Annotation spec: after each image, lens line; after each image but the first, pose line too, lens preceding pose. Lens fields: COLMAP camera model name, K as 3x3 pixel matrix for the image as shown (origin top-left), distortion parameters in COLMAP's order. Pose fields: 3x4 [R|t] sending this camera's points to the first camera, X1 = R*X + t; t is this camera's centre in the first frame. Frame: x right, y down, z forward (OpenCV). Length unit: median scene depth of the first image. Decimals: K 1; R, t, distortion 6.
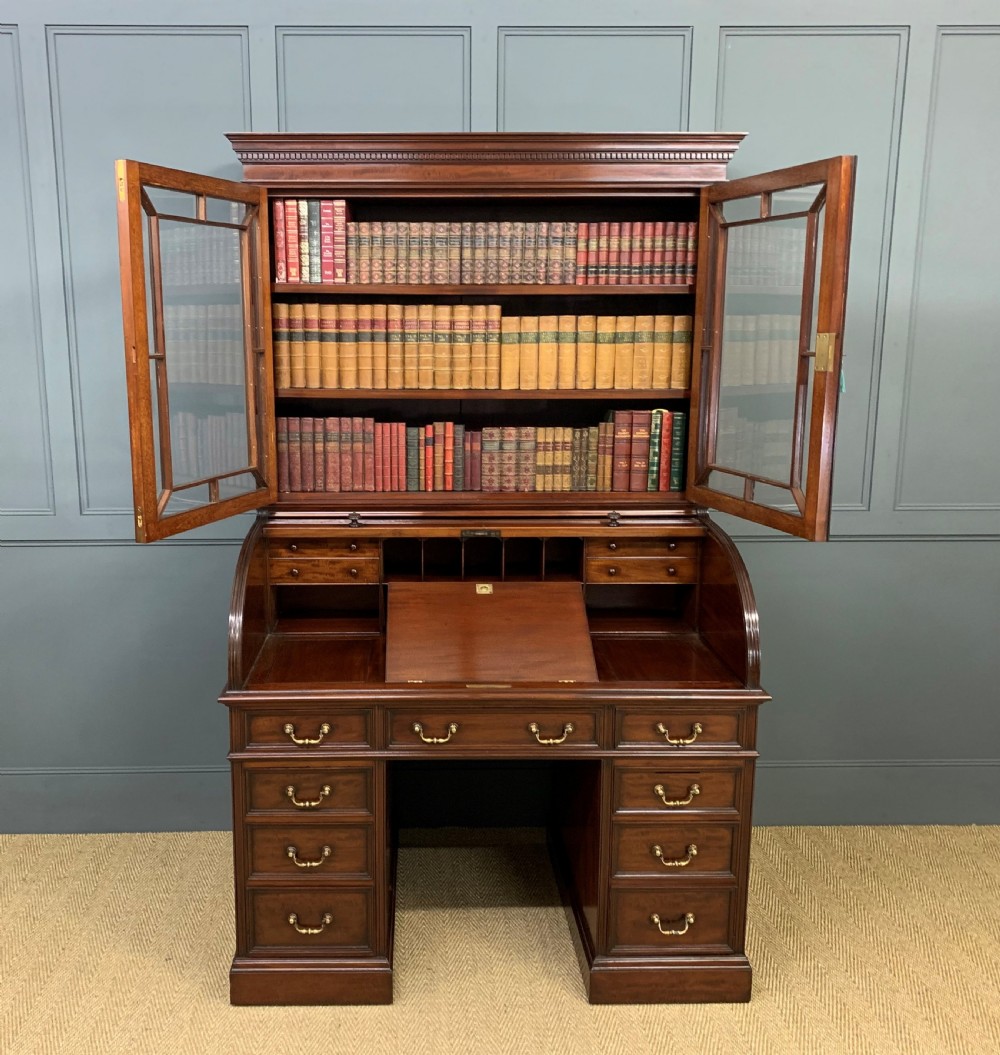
lens RADIAL K [[1073.6, 0, 424.9], [0, 1073.6, 521.2], [0, 0, 1]] dist [0.137589, -0.355592]
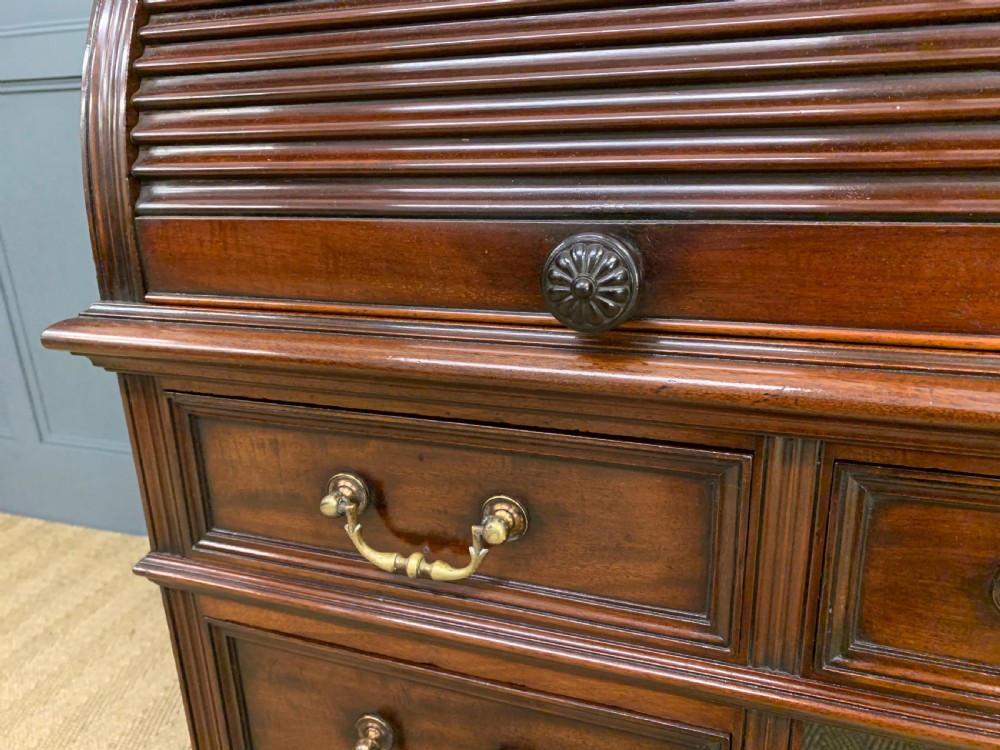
lens RADIAL K [[780.0, 0, 489.5], [0, 780.0, 371.7], [0, 0, 1]] dist [0.008216, -0.002399]
pose [[0.932297, 0.076752, -0.353457, -0.042702], [-0.029567, 0.990128, 0.137015, 0.139411], [0.360484, -0.117288, 0.925362, 0.833447]]
